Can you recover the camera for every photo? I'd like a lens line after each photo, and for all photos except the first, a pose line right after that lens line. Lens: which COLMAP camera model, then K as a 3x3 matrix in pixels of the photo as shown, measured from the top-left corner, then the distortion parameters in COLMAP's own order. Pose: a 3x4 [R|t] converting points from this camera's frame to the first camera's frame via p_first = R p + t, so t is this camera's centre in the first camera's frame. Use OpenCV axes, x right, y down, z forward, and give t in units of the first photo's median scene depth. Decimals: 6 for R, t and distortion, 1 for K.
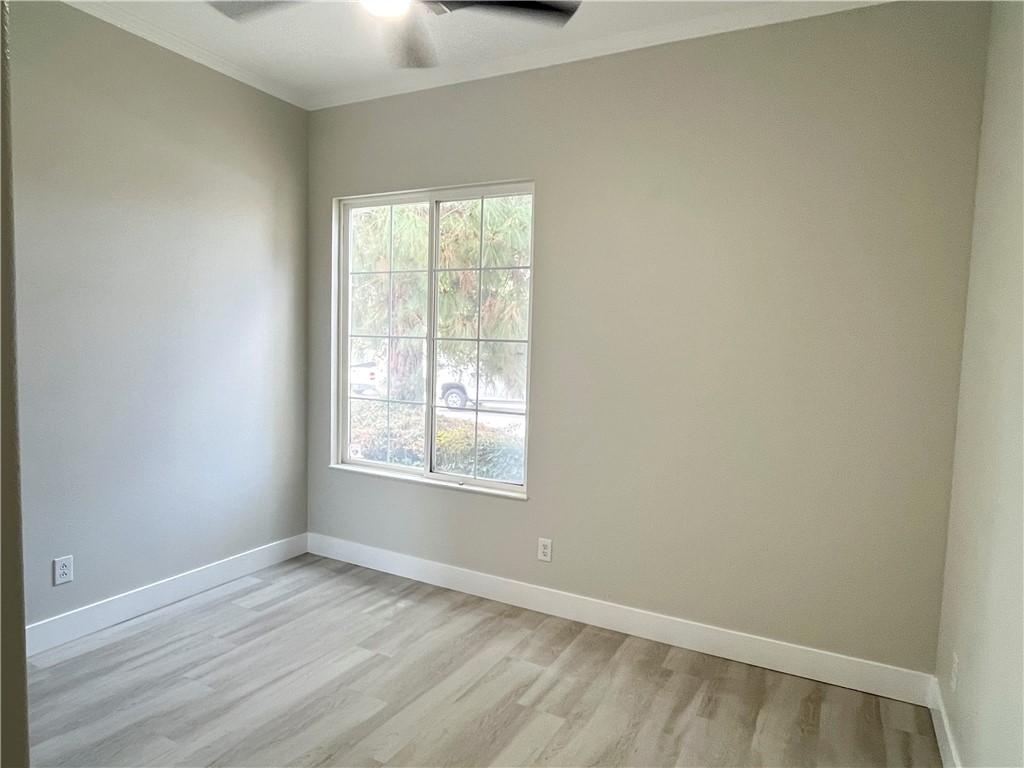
lens RADIAL K [[638.2, 0, 512.9], [0, 638.2, 384.4], [0, 0, 1]] dist [0.002379, 0.001530]
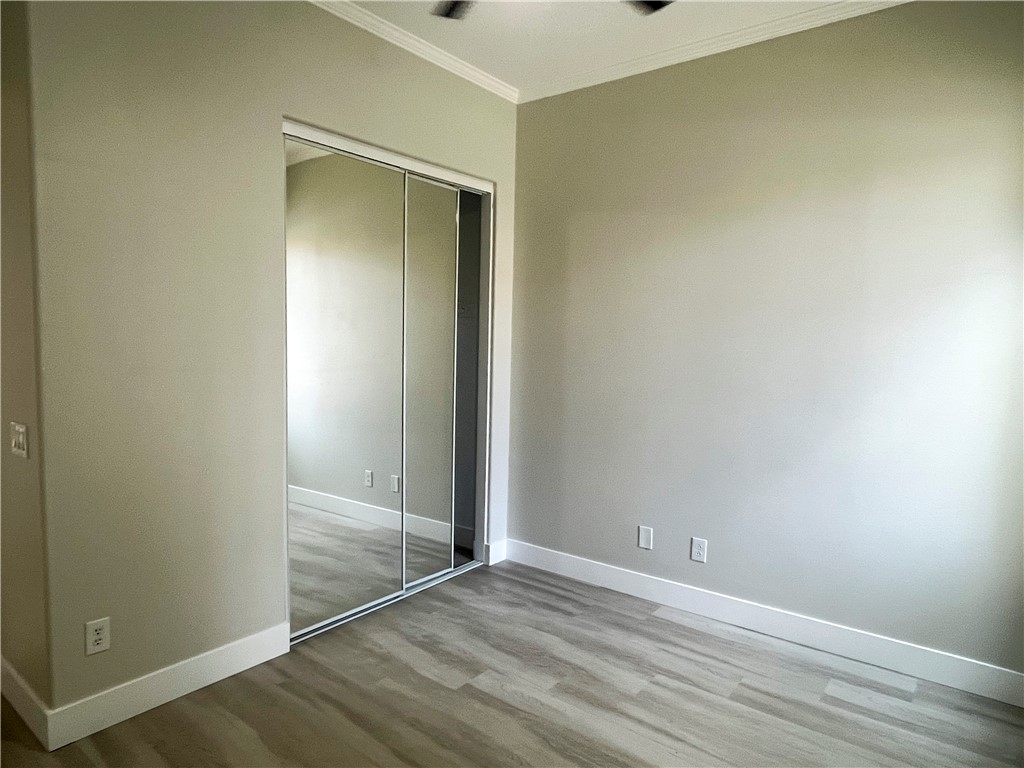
lens RADIAL K [[638.2, 0, 512.7], [0, 638.2, 384.2], [0, 0, 1]] dist [0.002379, 0.001530]
pose [[-0.176240, 0.043550, -0.983383, 0.470708], [-0.086055, 0.994514, 0.059466, -0.050021], [0.980578, 0.095105, -0.171526, 0.808983]]
